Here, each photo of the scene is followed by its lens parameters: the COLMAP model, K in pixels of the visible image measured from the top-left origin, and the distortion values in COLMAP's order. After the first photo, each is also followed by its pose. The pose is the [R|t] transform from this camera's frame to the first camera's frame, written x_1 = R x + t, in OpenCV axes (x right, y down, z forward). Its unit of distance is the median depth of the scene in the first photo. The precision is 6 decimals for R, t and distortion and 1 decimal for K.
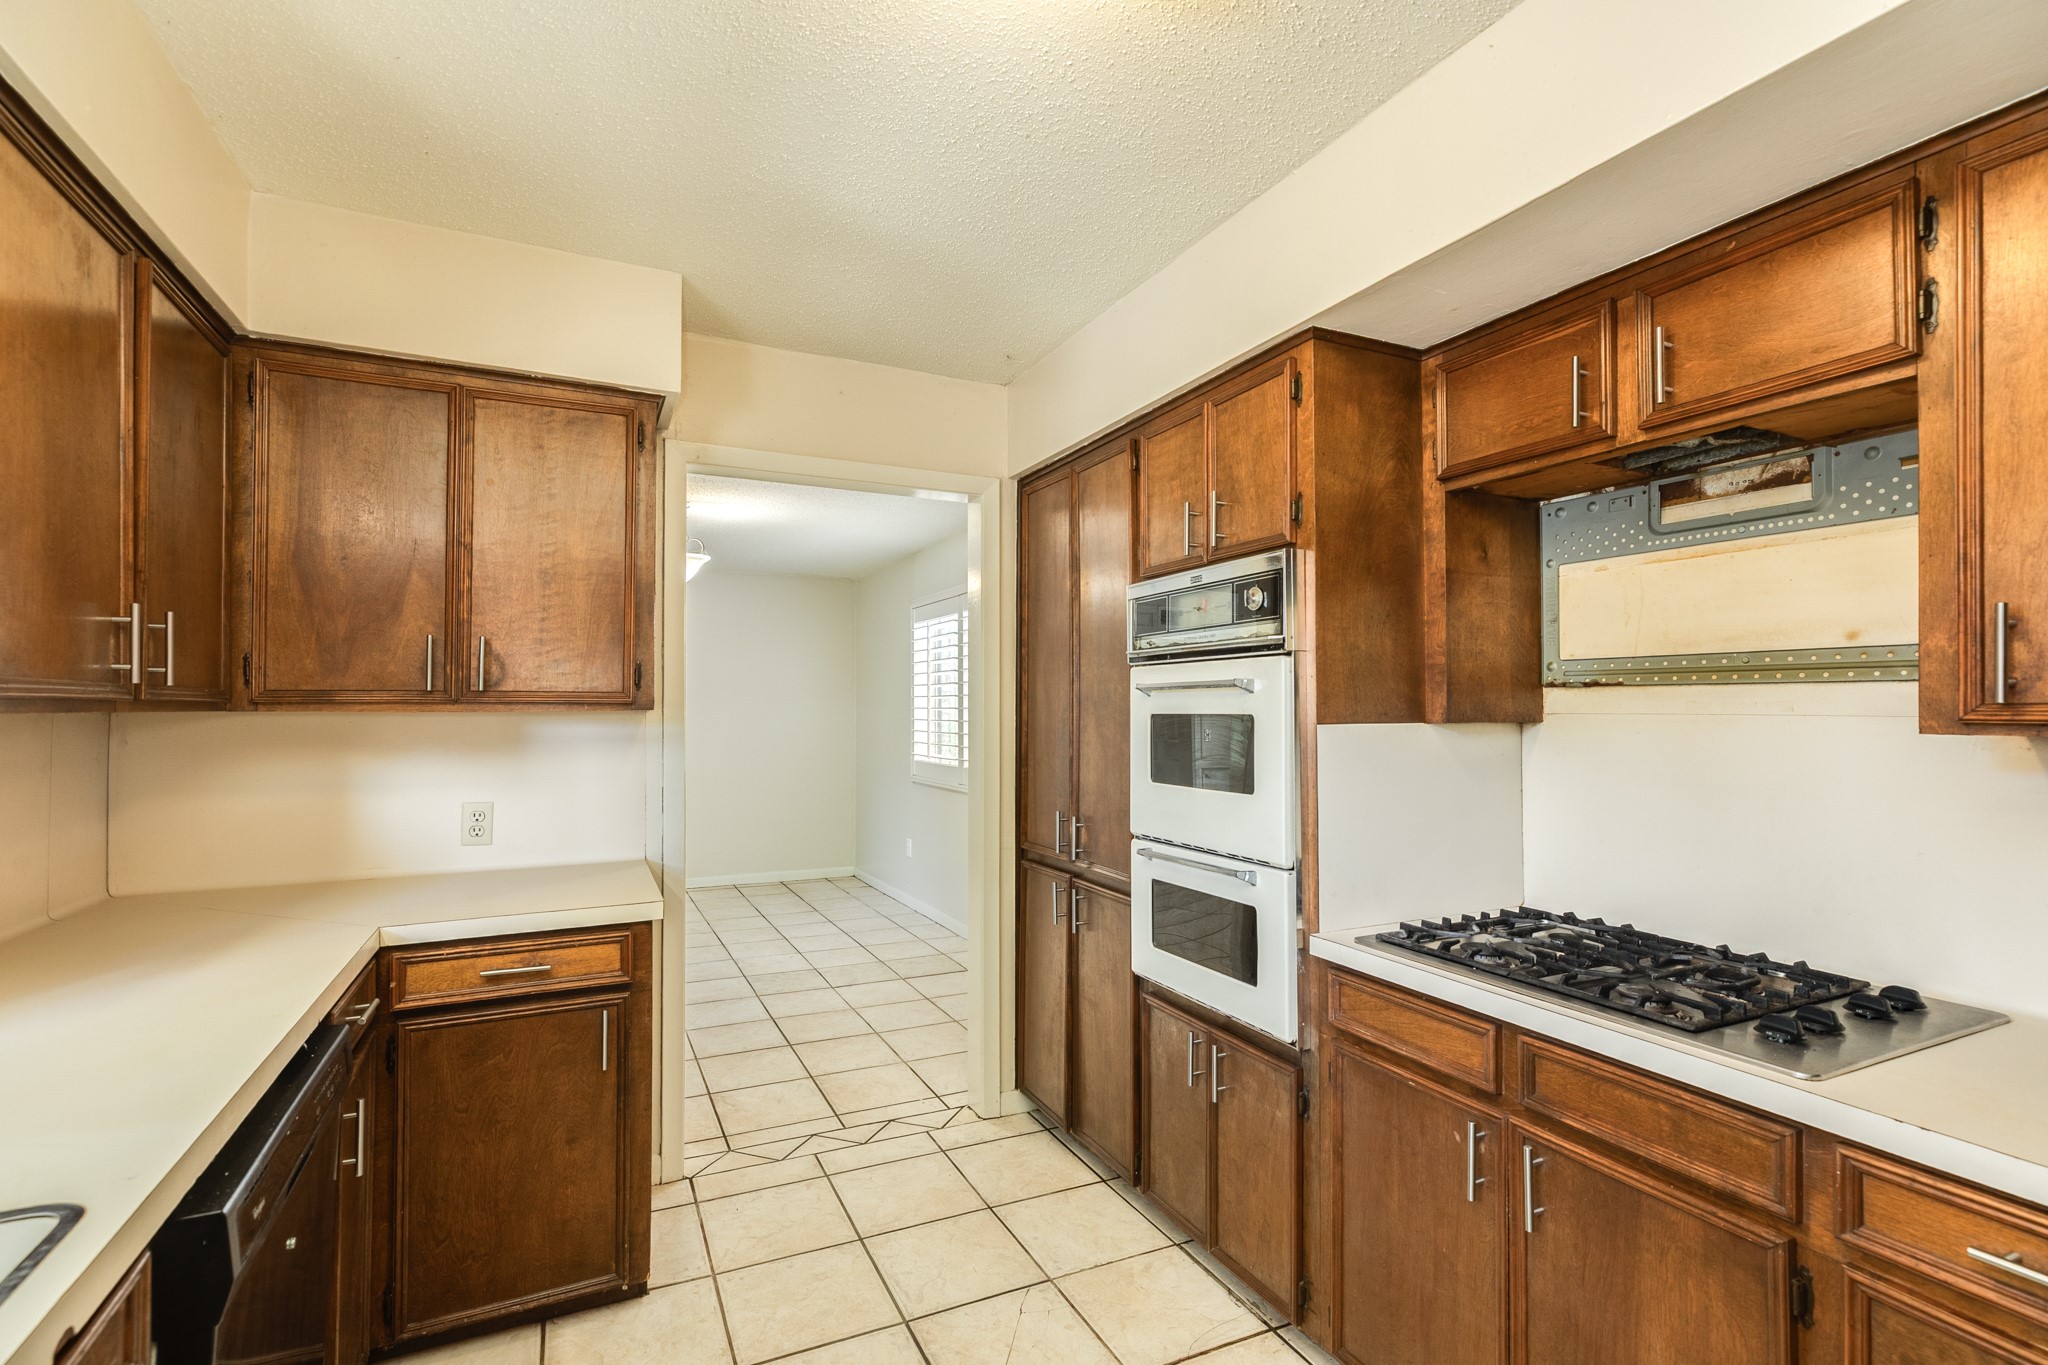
lens RADIAL K [[919.0, 0, 1016.5], [0, 919.0, 694.0], [0, 0, 1]] dist [0.010314, -0.001738]
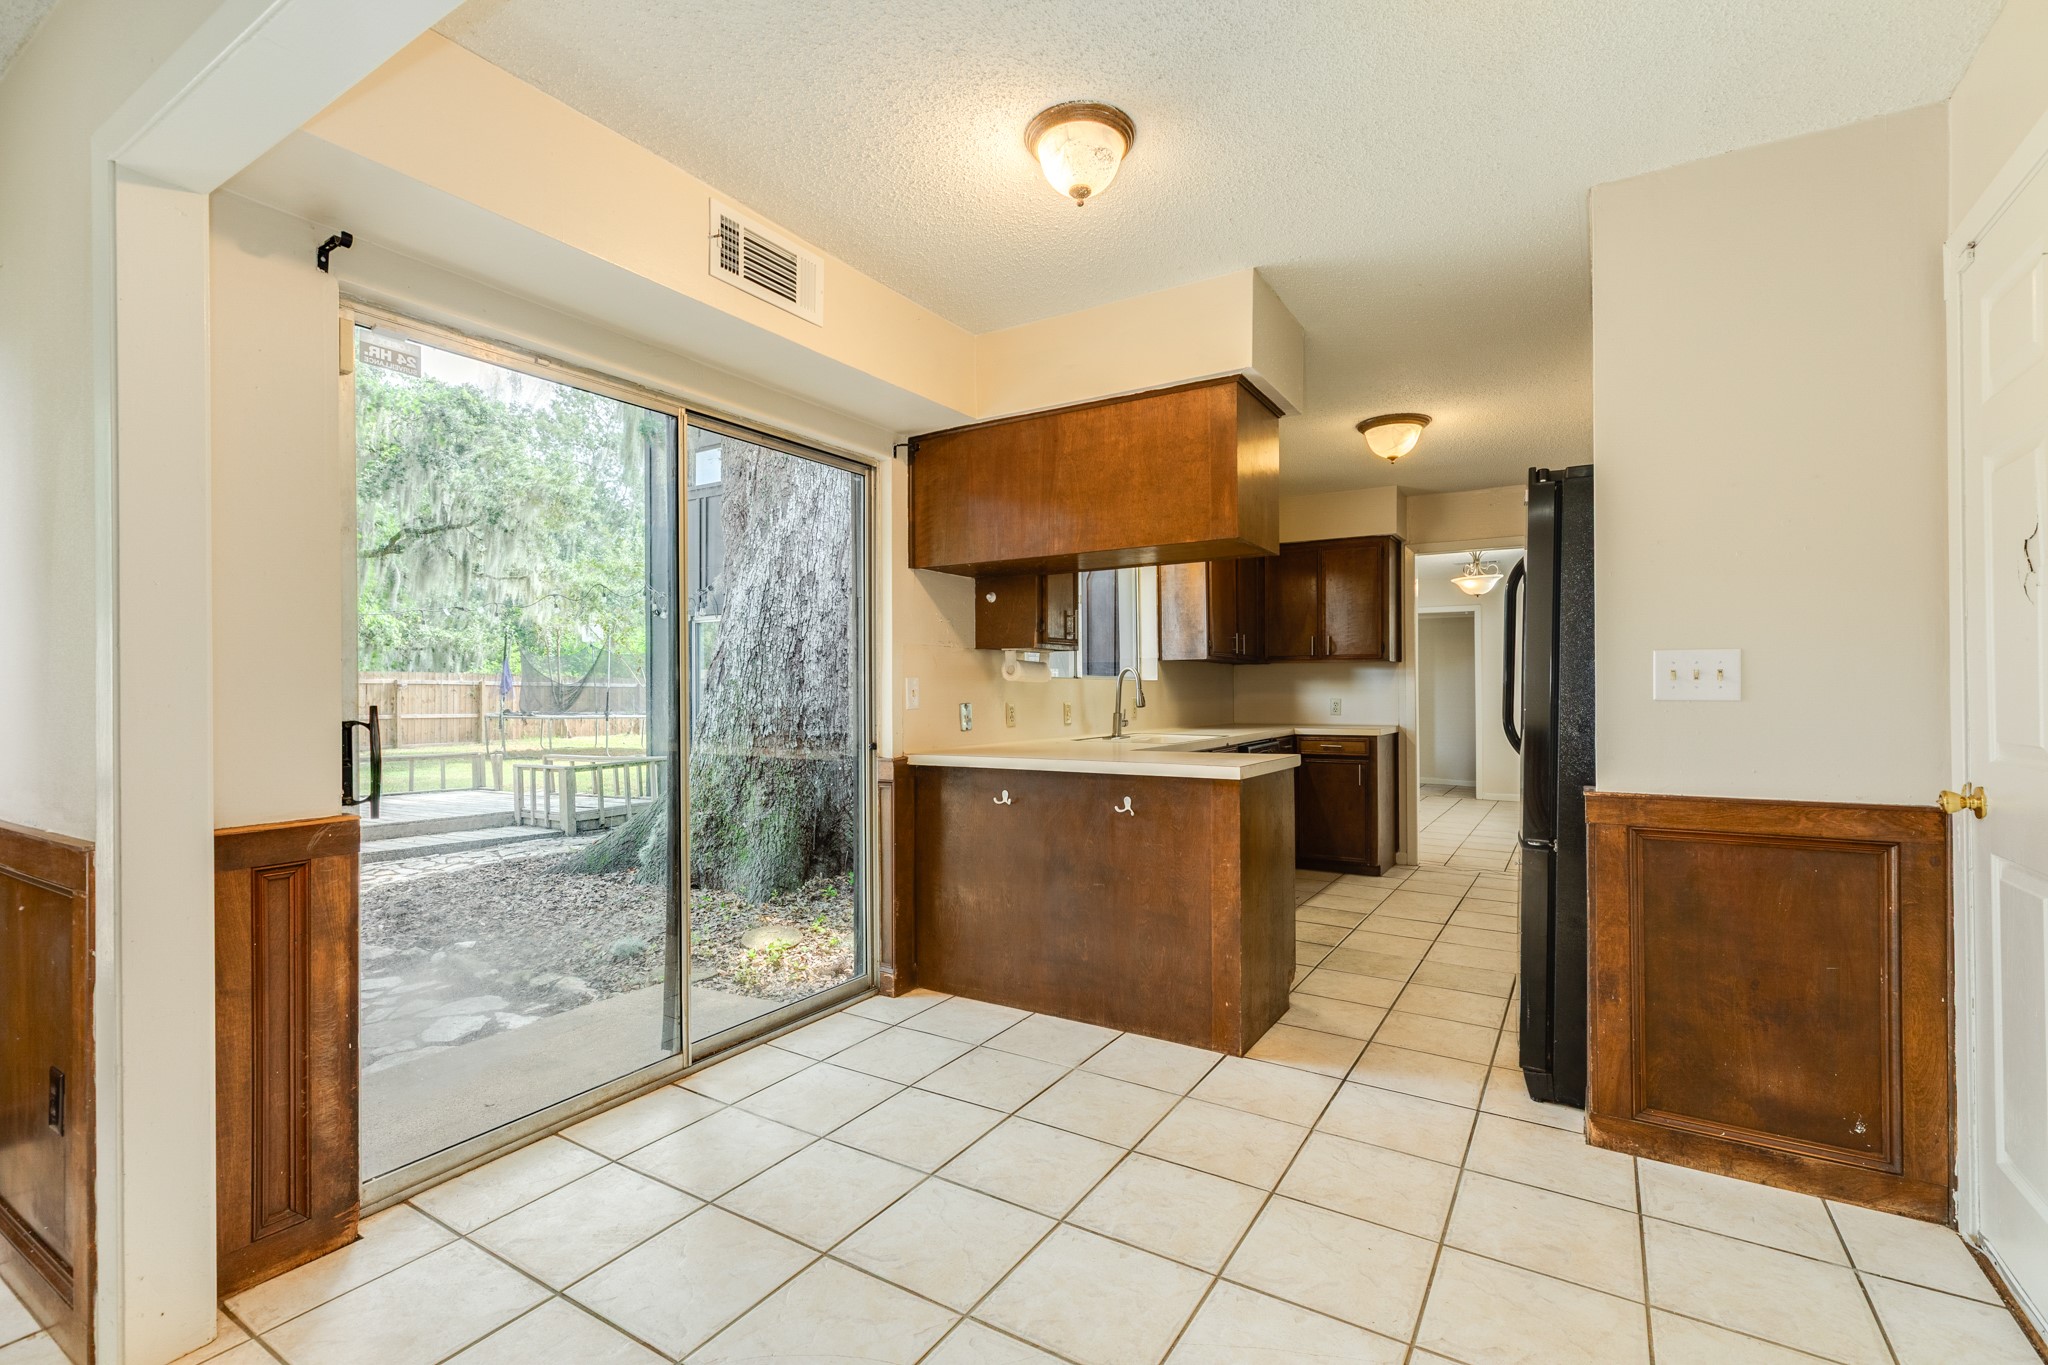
lens RADIAL K [[919.0, 0, 1020.0], [0, 919.0, 688.3], [0, 0, 1]] dist [0.010314, -0.001738]
pose [[0.527833, -0.004365, -0.849337, 1.301073], [0.007697, 0.999970, -0.000356, 0.090062], [0.849313, -0.006350, 0.527851, -1.280697]]
